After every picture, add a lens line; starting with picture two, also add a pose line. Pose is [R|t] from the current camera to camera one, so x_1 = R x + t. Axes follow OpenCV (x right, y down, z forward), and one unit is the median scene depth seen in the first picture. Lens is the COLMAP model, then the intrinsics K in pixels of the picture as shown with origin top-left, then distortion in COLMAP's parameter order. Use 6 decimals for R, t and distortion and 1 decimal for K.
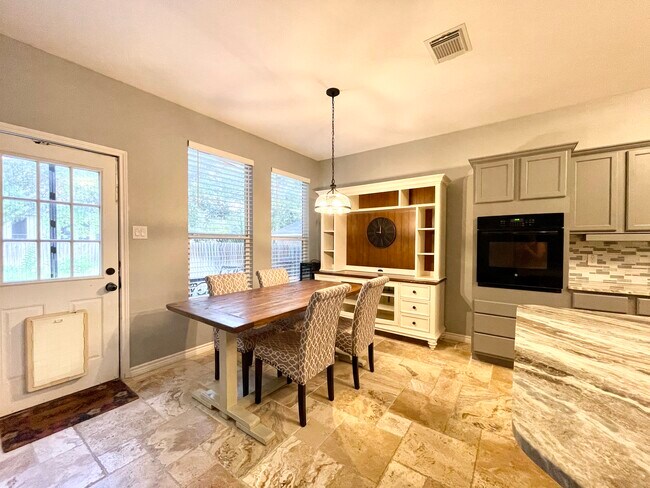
lens RADIAL K [[265.6, 0, 328.9], [0, 265.6, 246.2], [0, 0, 1]] dist [-0.003196, -0.000838]
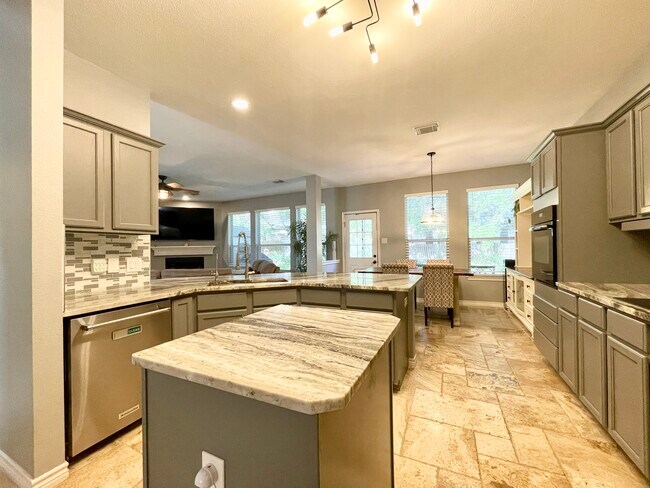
lens RADIAL K [[265.6, 0, 321.0], [0, 265.6, 246.5], [0, 0, 1]] dist [-0.003196, -0.000838]
pose [[0.169693, -0.015641, -0.985373, 1.692982], [0.003856, 0.999877, -0.015208, 0.036882], [0.985489, -0.001219, 0.169732, 0.017613]]
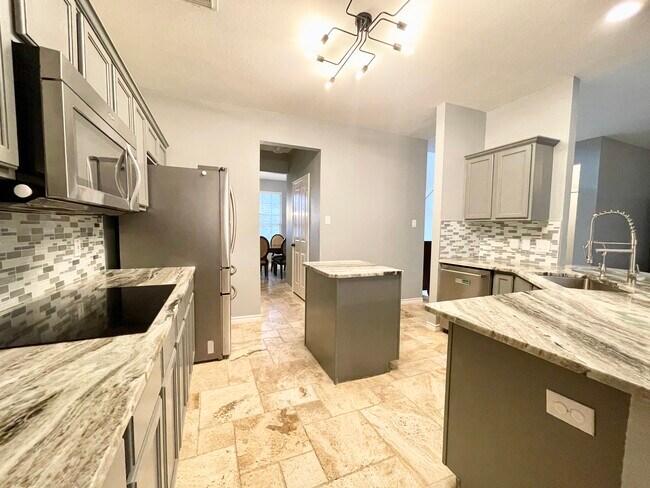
lens RADIAL K [[265.6, 0, 325.1], [0, 265.6, 244.4], [0, 0, 1]] dist [-0.003196, -0.000838]
pose [[-0.850666, -0.046979, 0.523603, -1.129245], [-0.008629, 0.997113, 0.075444, -0.077348], [-0.525636, 0.059660, -0.848615, 3.047475]]
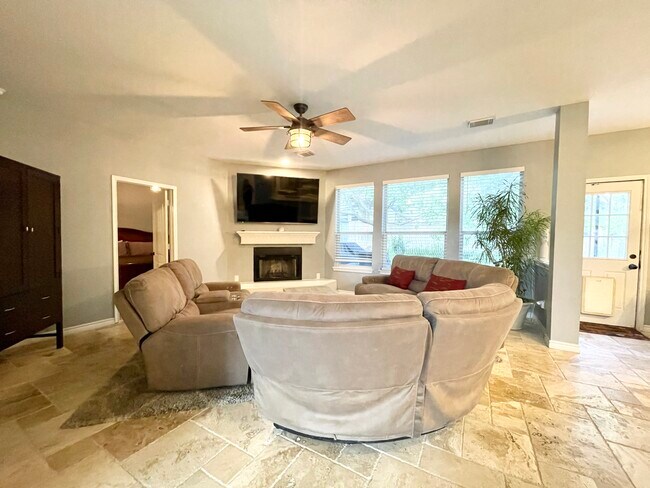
lens RADIAL K [[265.6, 0, 324.9], [0, 265.6, 248.2], [0, 0, 1]] dist [-0.003196, -0.000838]
pose [[0.096011, 0.043410, -0.994433, 0.522507], [-0.019019, 0.998946, 0.041771, 0.016373], [0.995199, 0.014903, 0.096735, -0.924643]]
